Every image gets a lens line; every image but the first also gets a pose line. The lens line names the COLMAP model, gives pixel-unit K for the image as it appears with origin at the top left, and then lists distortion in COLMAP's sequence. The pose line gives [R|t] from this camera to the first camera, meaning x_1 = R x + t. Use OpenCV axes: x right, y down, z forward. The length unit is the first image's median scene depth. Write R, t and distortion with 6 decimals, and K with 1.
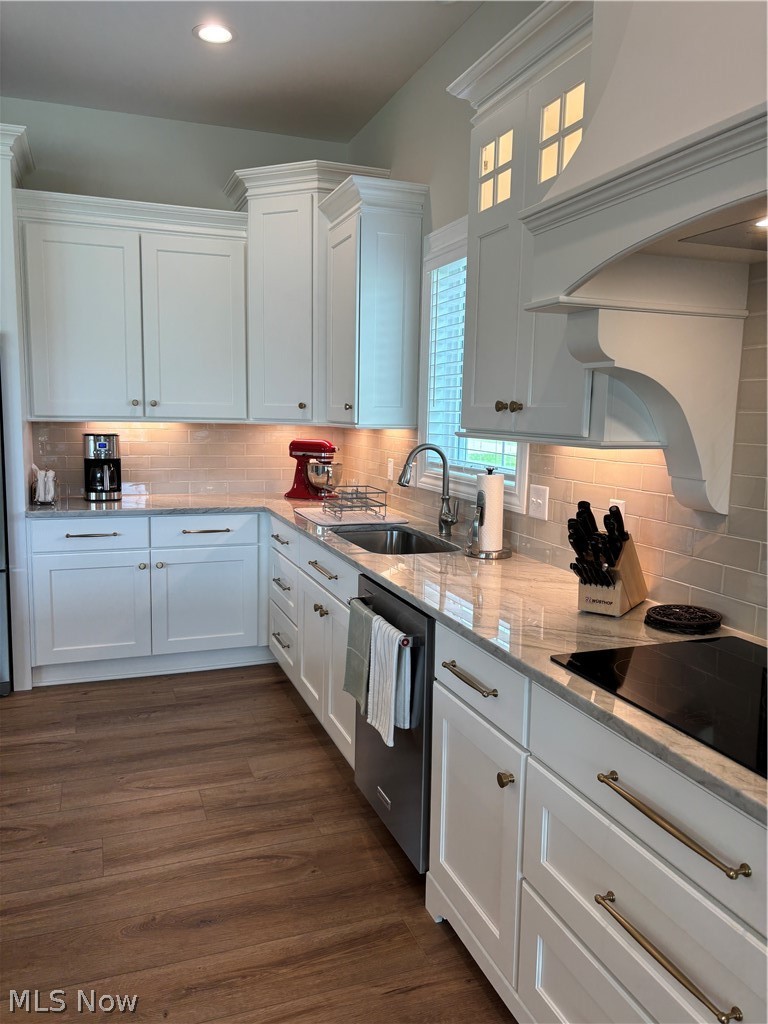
lens RADIAL K [[785.0, 0, 384.0], [0, 785.0, 512.0], [0, 0, 1]] dist [0.002057, -0.000393]
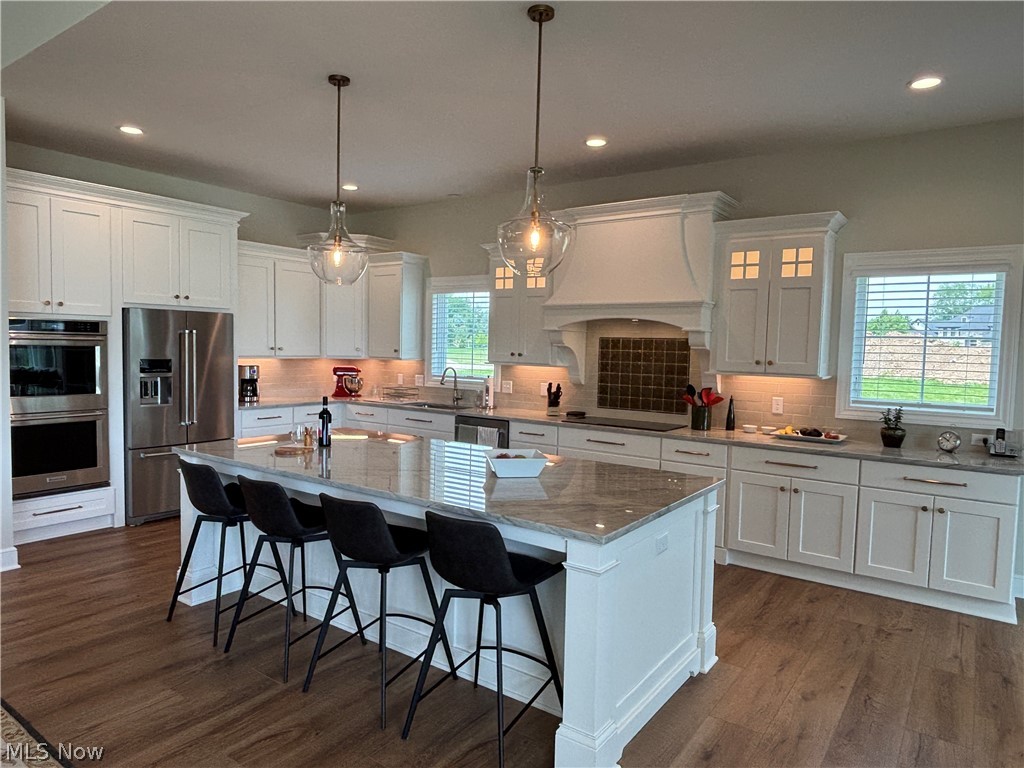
lens RADIAL K [[658.2, 0, 503.4], [0, 658.2, 384.0], [0, 0, 1]] dist [0.060503, -0.097277]
pose [[0.838059, -0.035857, 0.544401, -0.761733], [0.065809, 0.997196, -0.035628, 0.042139], [-0.541597, 0.065685, 0.838068, -0.672778]]
